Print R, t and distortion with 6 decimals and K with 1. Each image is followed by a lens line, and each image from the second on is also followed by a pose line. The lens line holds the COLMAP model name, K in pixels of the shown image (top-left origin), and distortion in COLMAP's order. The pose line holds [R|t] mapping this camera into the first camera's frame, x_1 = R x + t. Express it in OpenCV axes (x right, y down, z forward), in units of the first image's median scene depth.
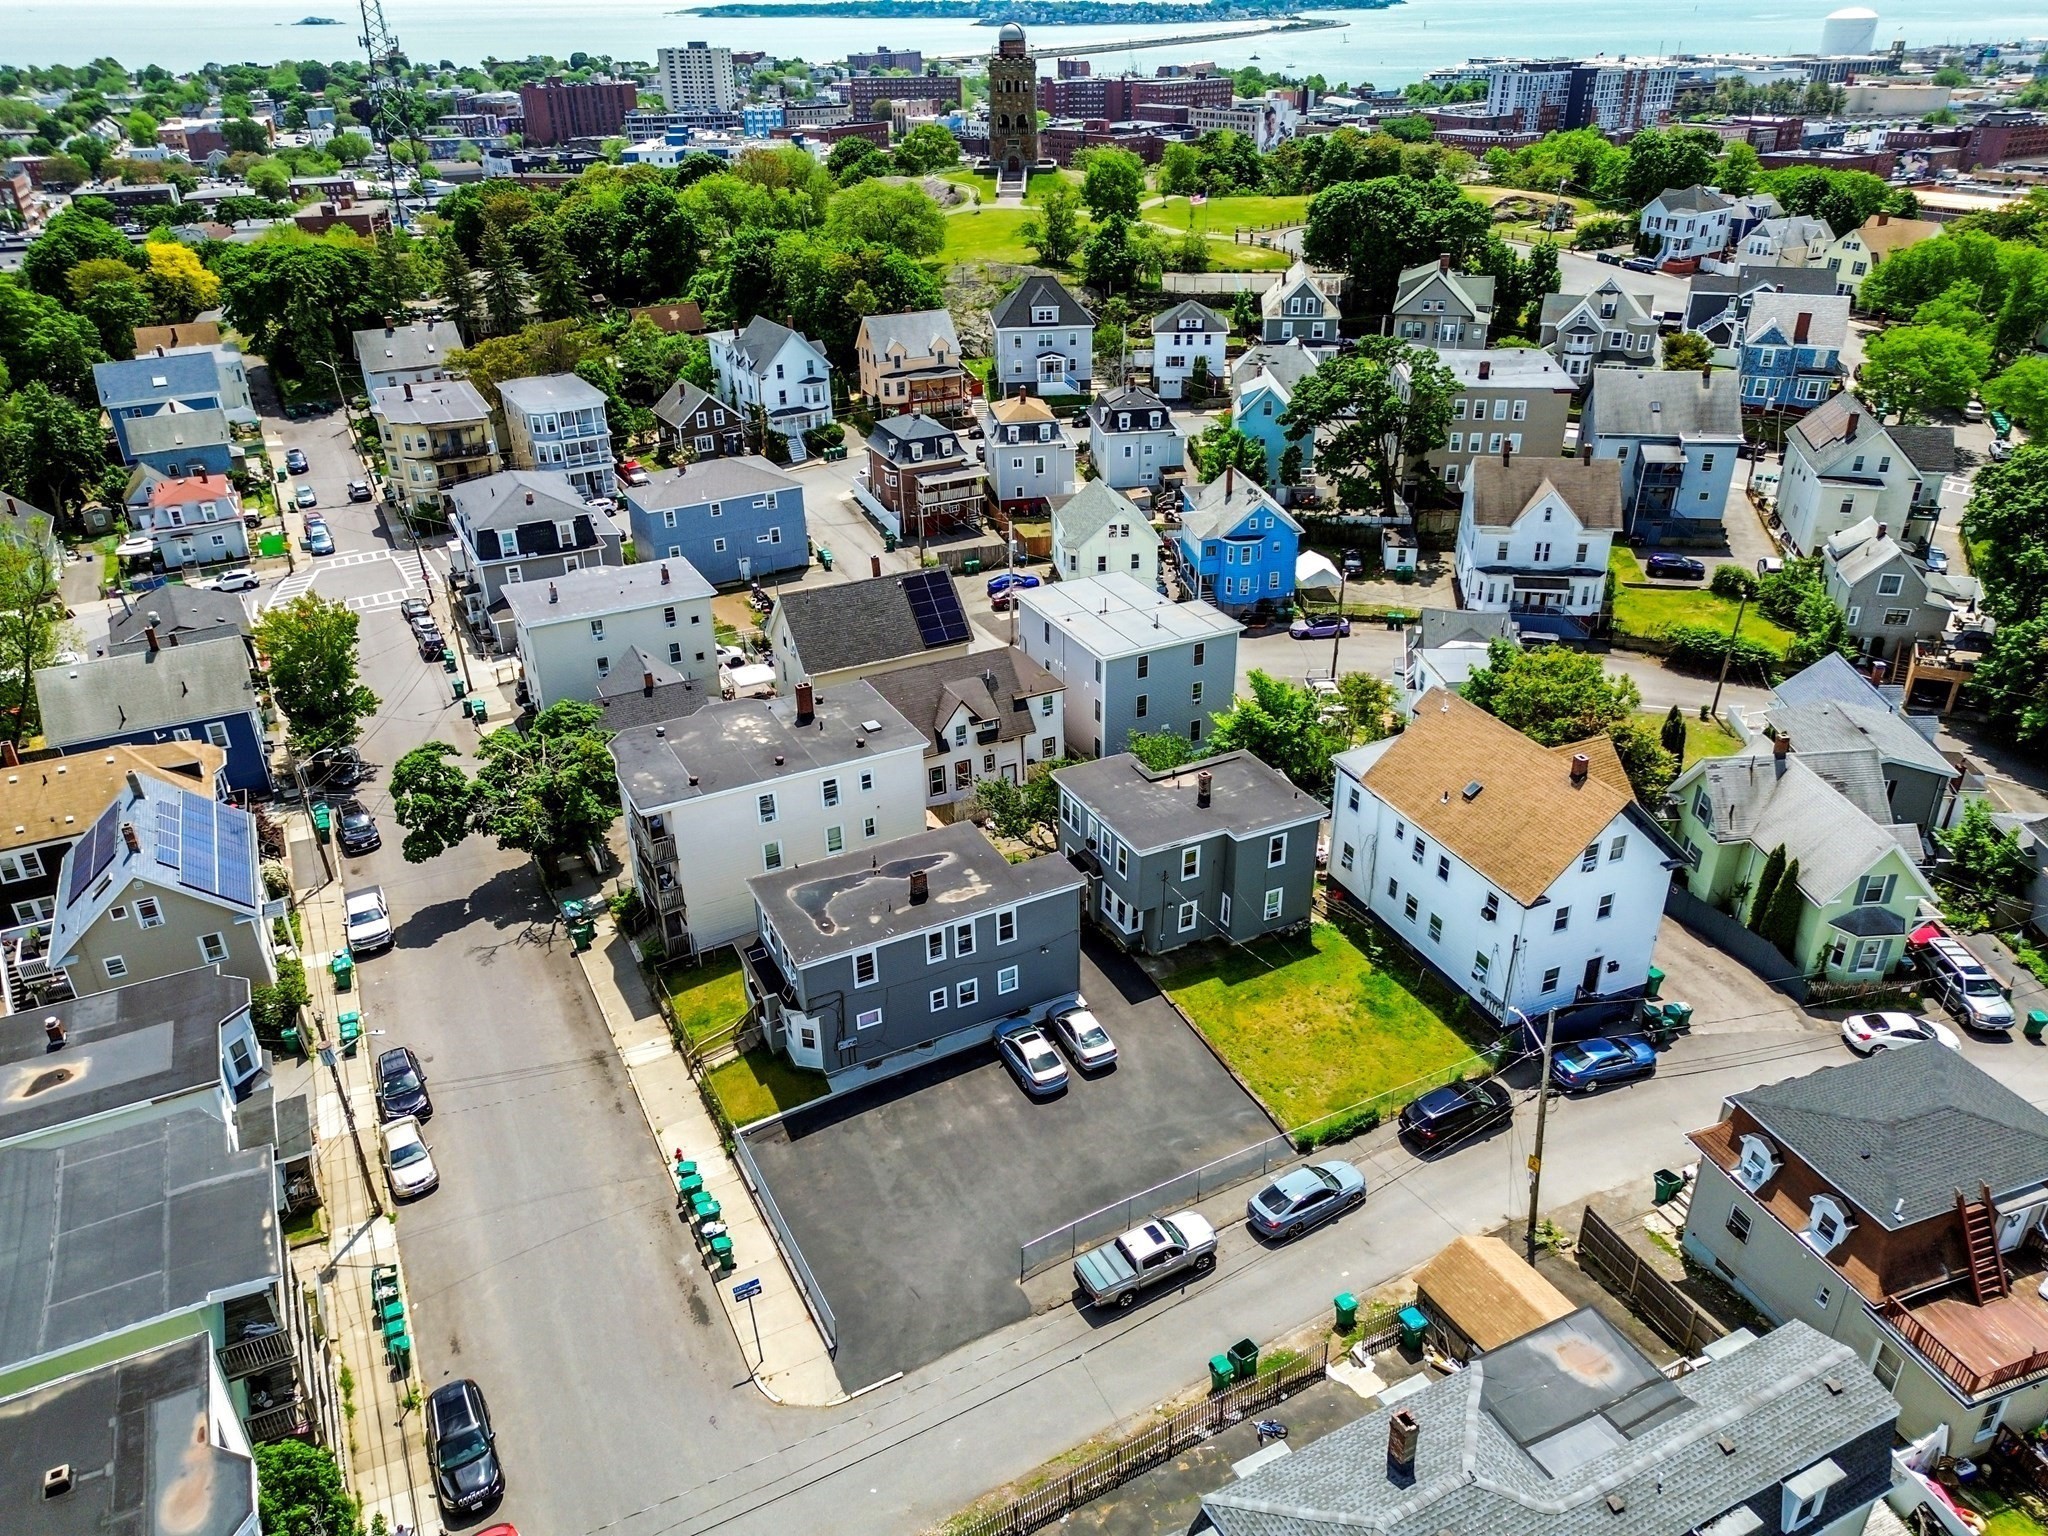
lens RADIAL K [[1446.0, 0, 1037.5], [0, 1446.0, 757.7], [0, 0, 1]] dist [0.088104, -0.098847]
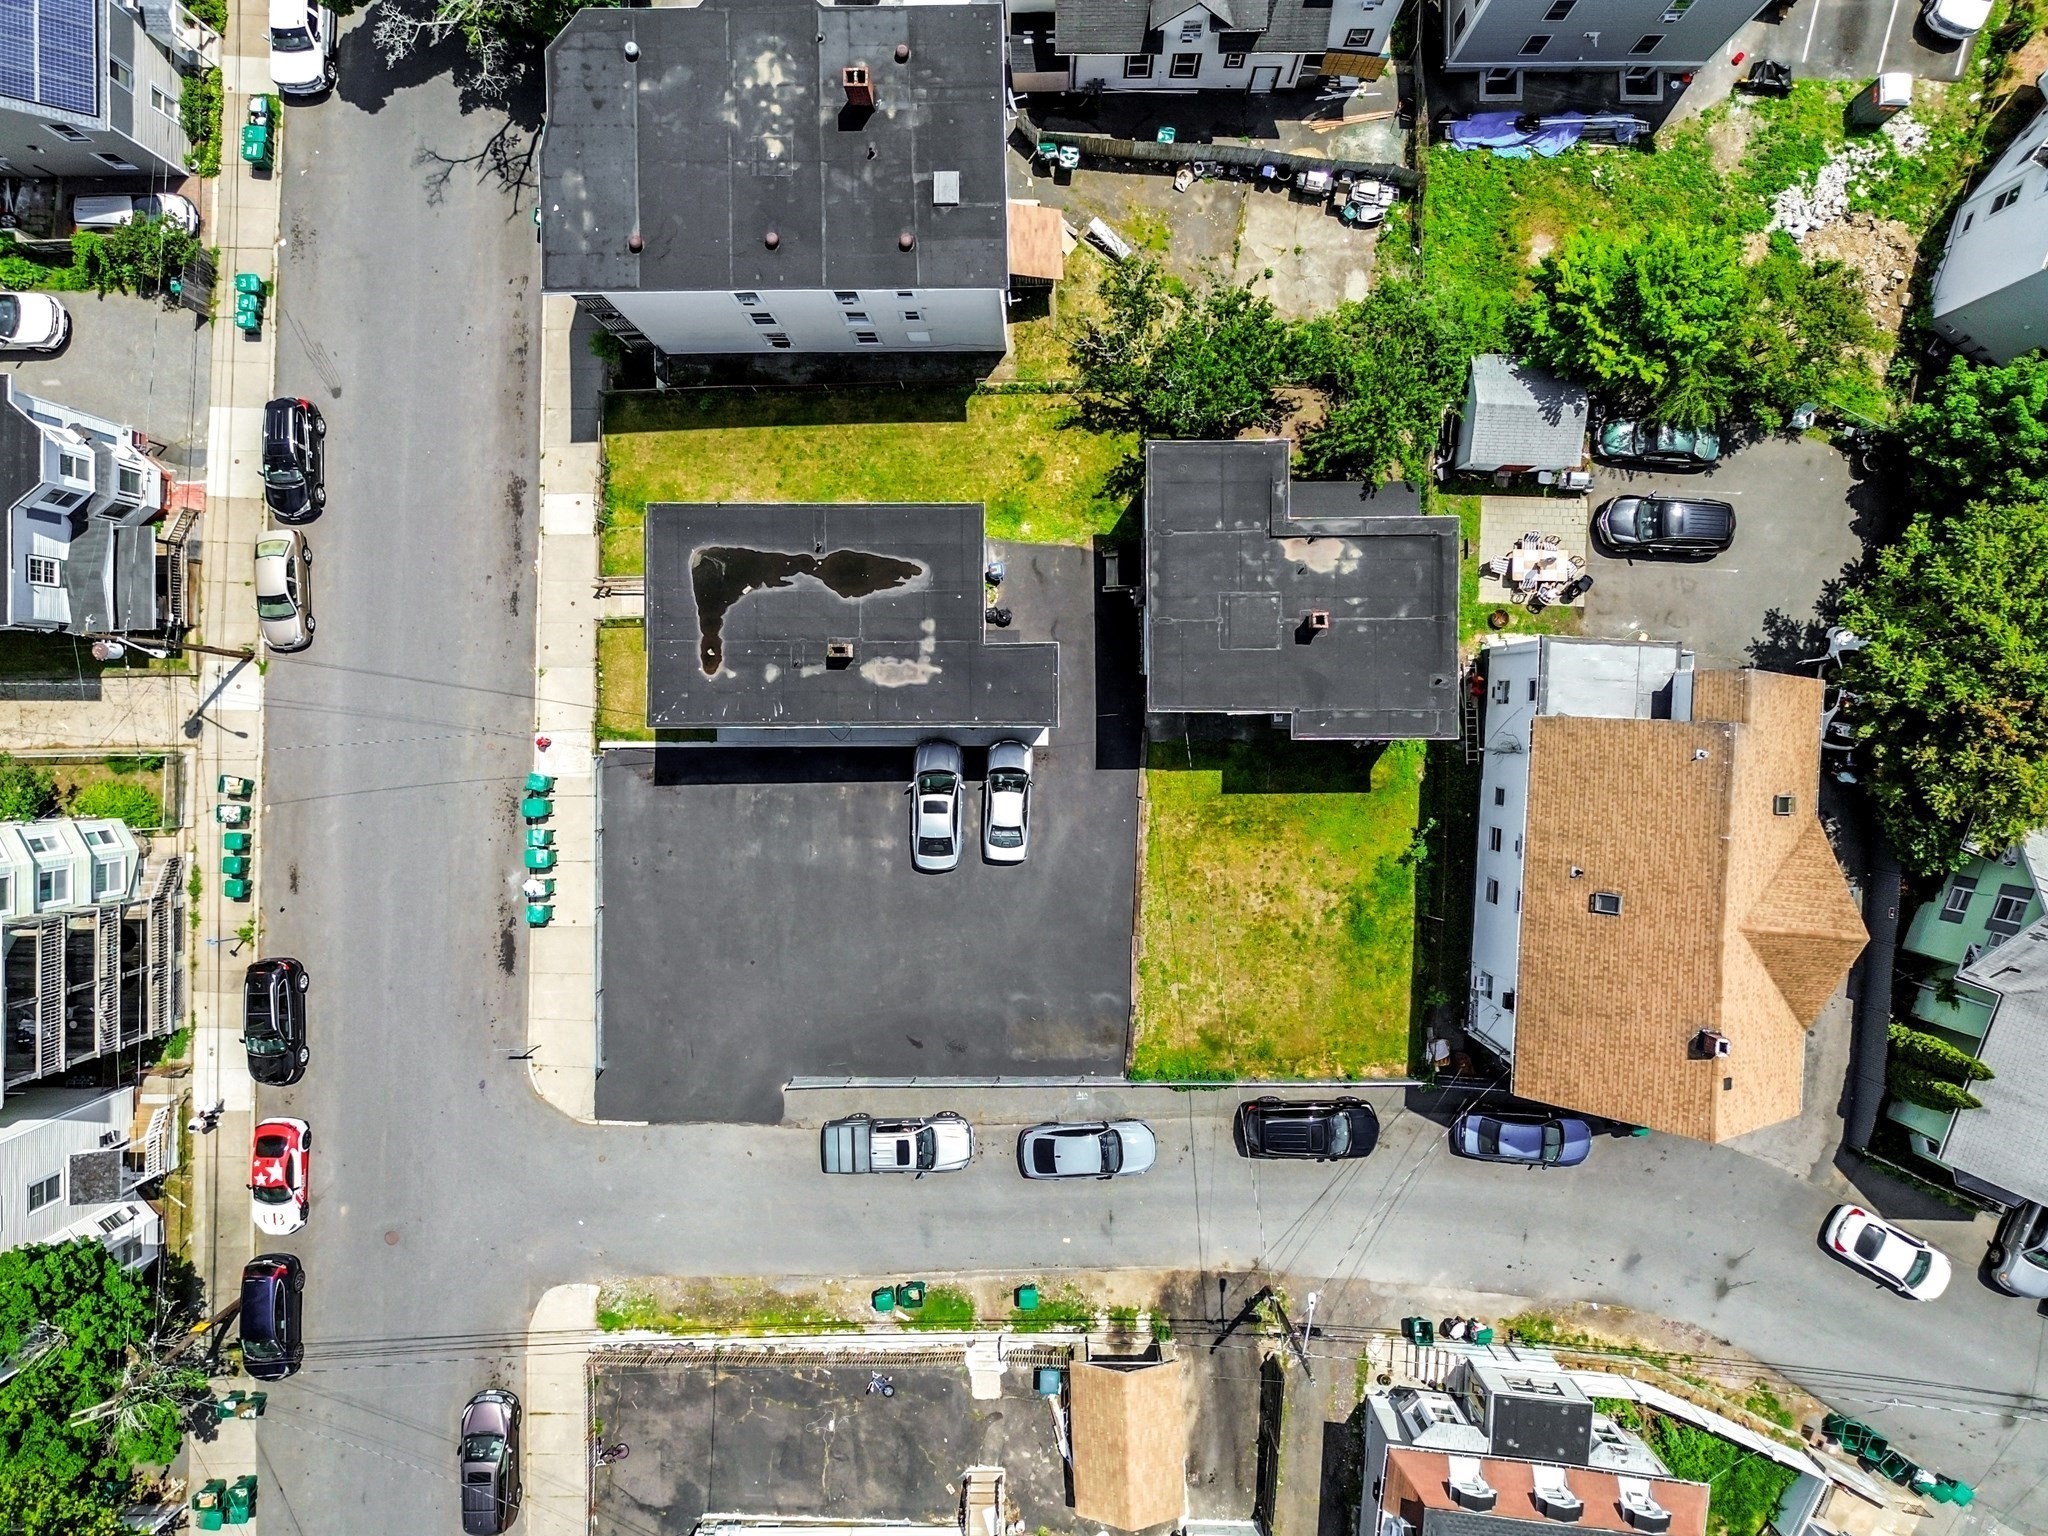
lens RADIAL K [[1446.0, 0, 1037.5], [0, 1446.0, 757.7], [0, 0, 1]] dist [0.088104, -0.098847]
pose [[0.892406, 0.451005, 0.014351, 0.022596], [-0.225632, 0.418465, 0.879760, -0.561569], [0.390770, -0.788341, 0.475202, 0.629799]]
